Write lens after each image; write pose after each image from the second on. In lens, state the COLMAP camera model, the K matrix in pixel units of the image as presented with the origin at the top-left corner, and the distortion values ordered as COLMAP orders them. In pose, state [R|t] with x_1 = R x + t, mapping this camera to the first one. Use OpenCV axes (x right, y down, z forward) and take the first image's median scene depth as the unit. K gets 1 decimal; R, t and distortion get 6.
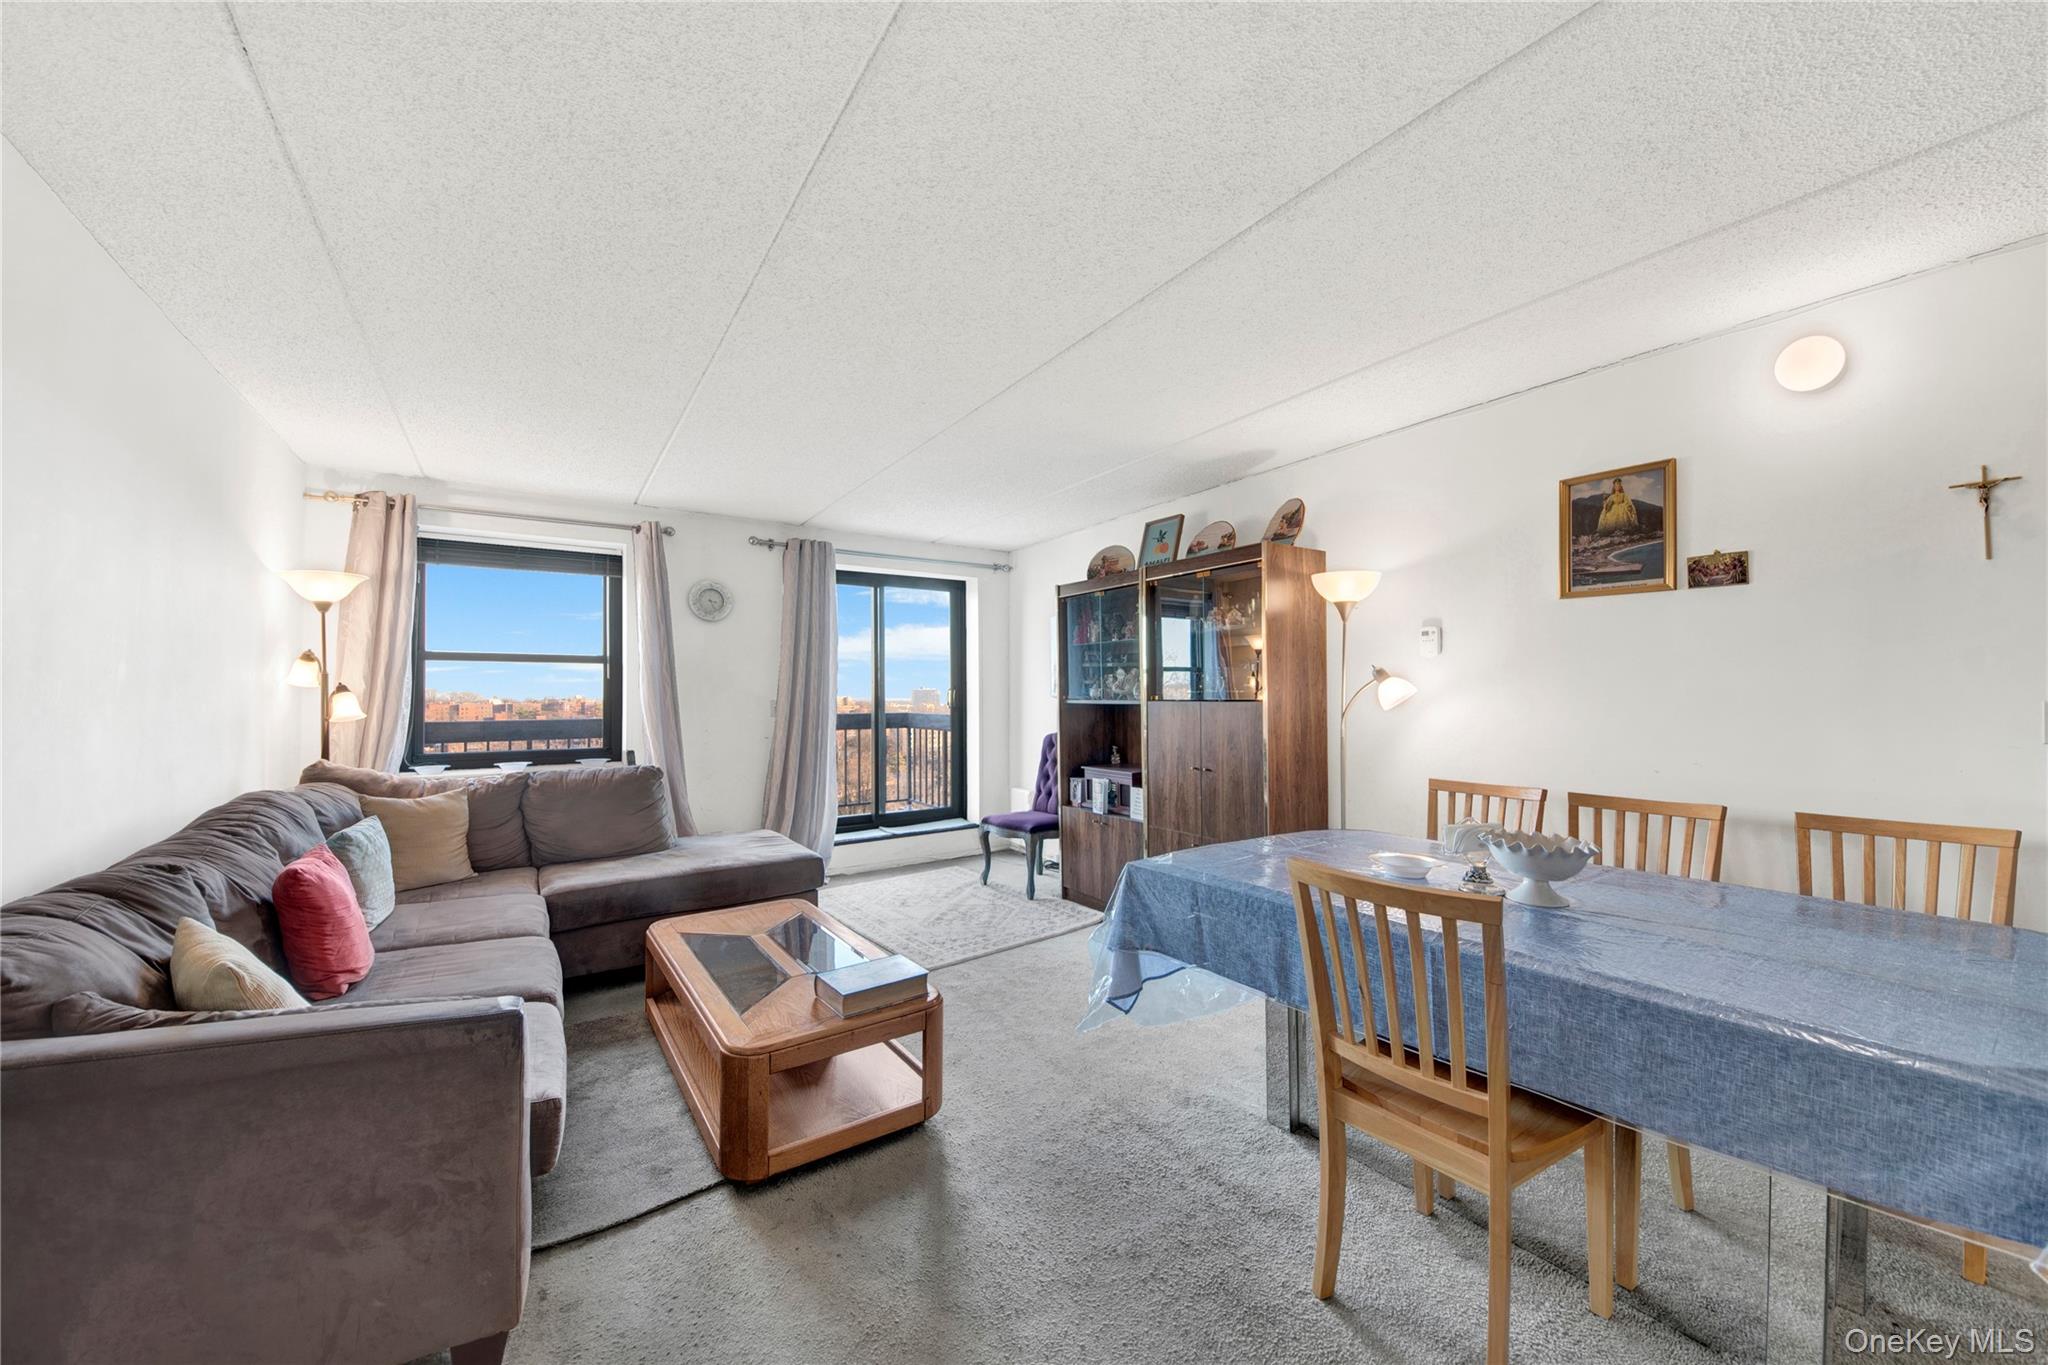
lens RADIAL K [[766.5, 0, 1028.7], [0, 766.5, 697.3], [0, 0, 1]] dist [-0.000447, -0.001097]
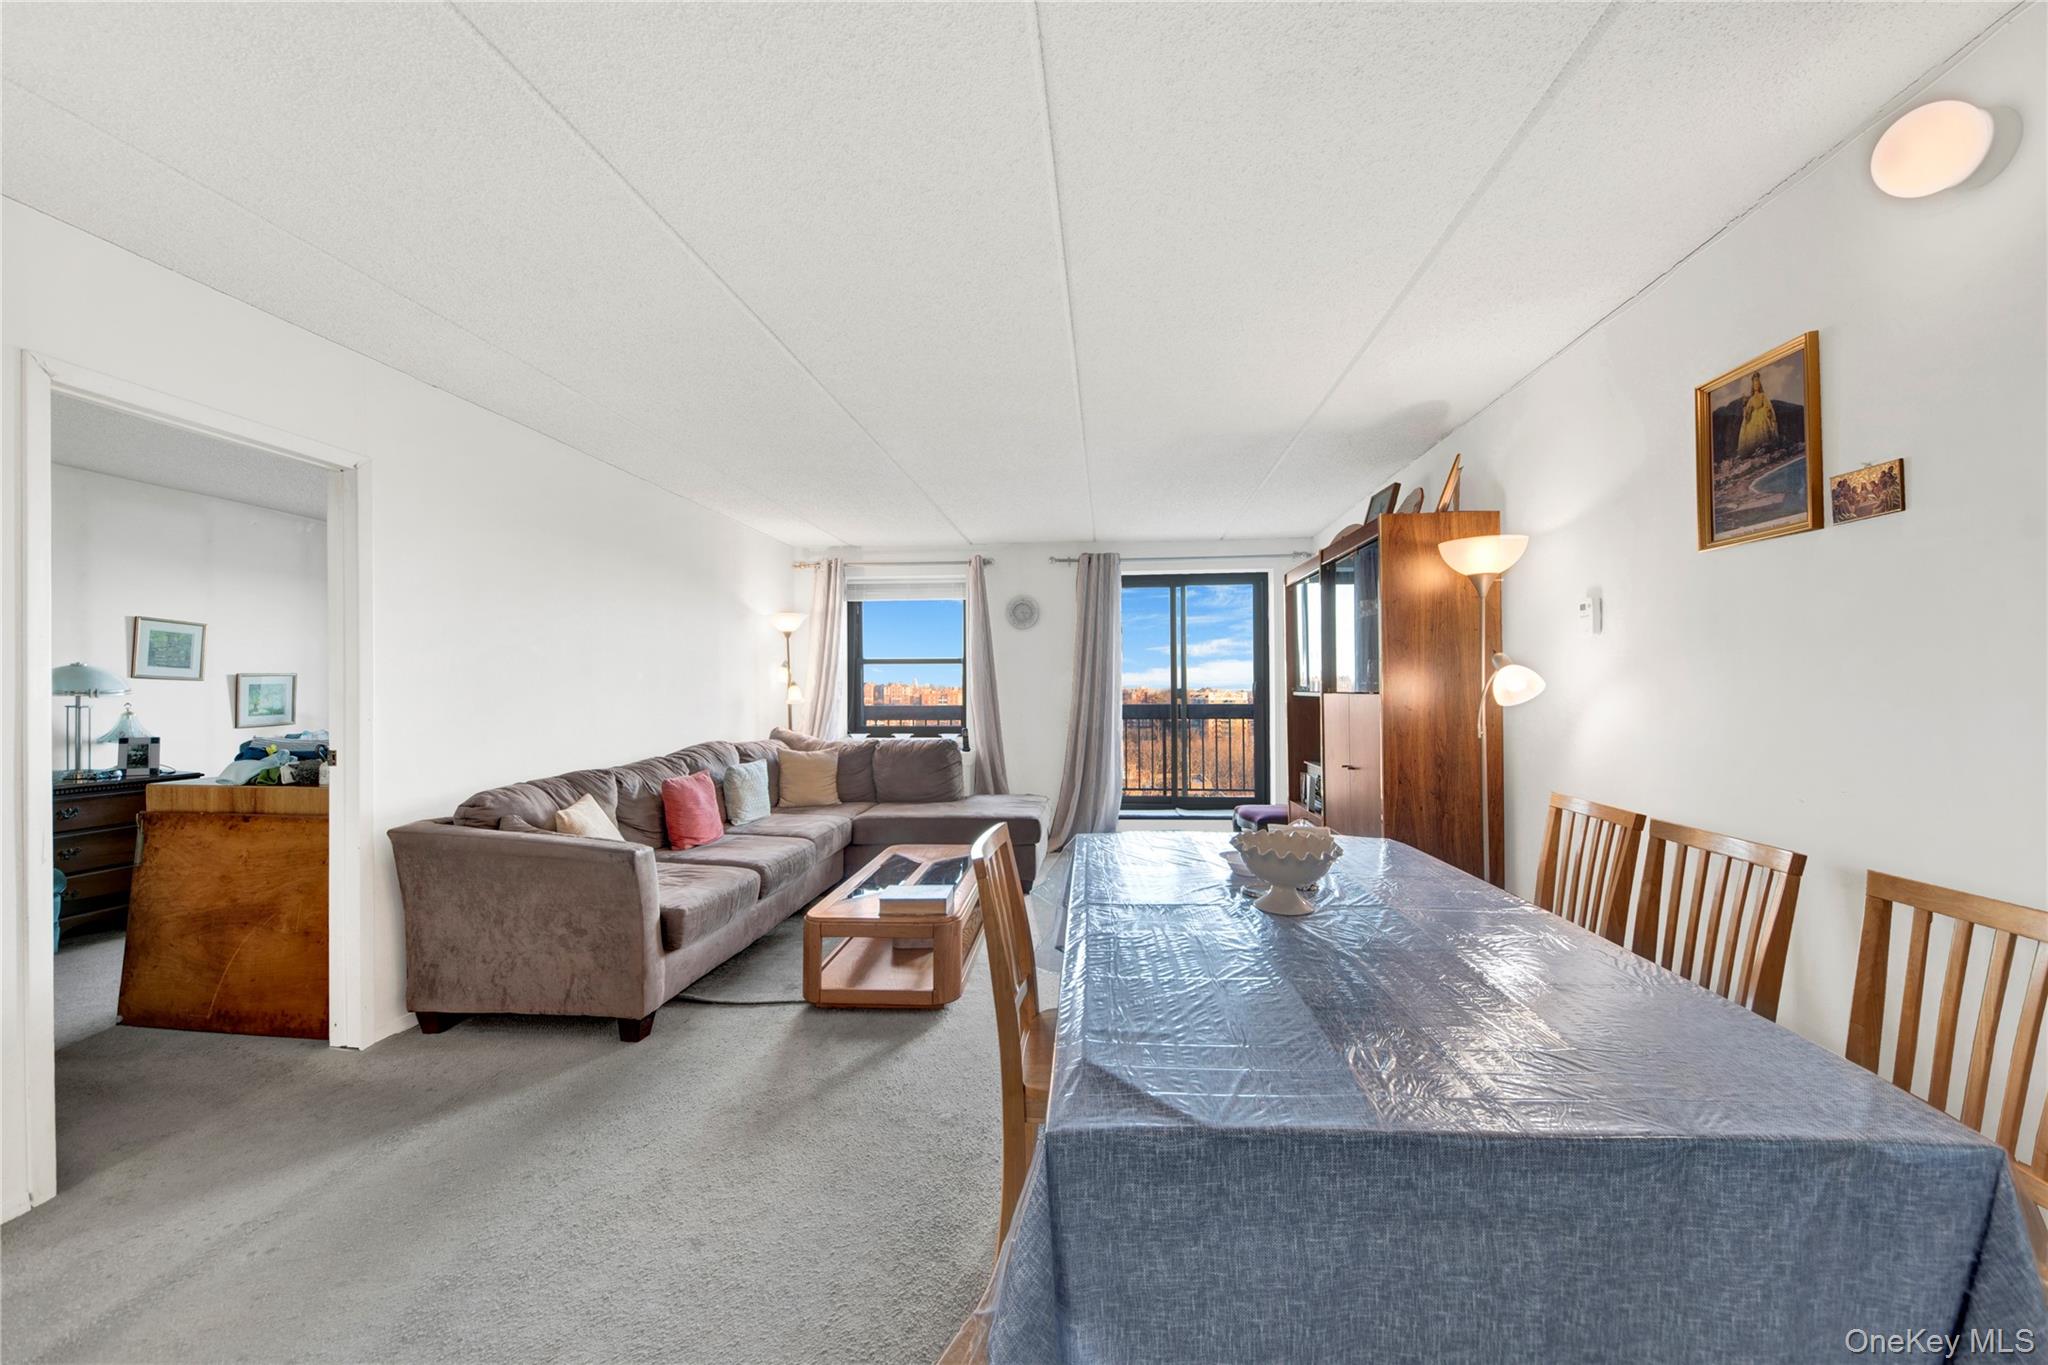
lens RADIAL K [[765.1, 0, 1040.4], [0, 765.1, 688.5], [0, 0, 1]] dist [0.020230, -0.000148]
pose [[0.786452, -0.001931, -0.617649, 0.514757], [0.004988, 0.999982, 0.003225, -0.005044], [0.617632, -0.005617, 0.786447, 0.035422]]
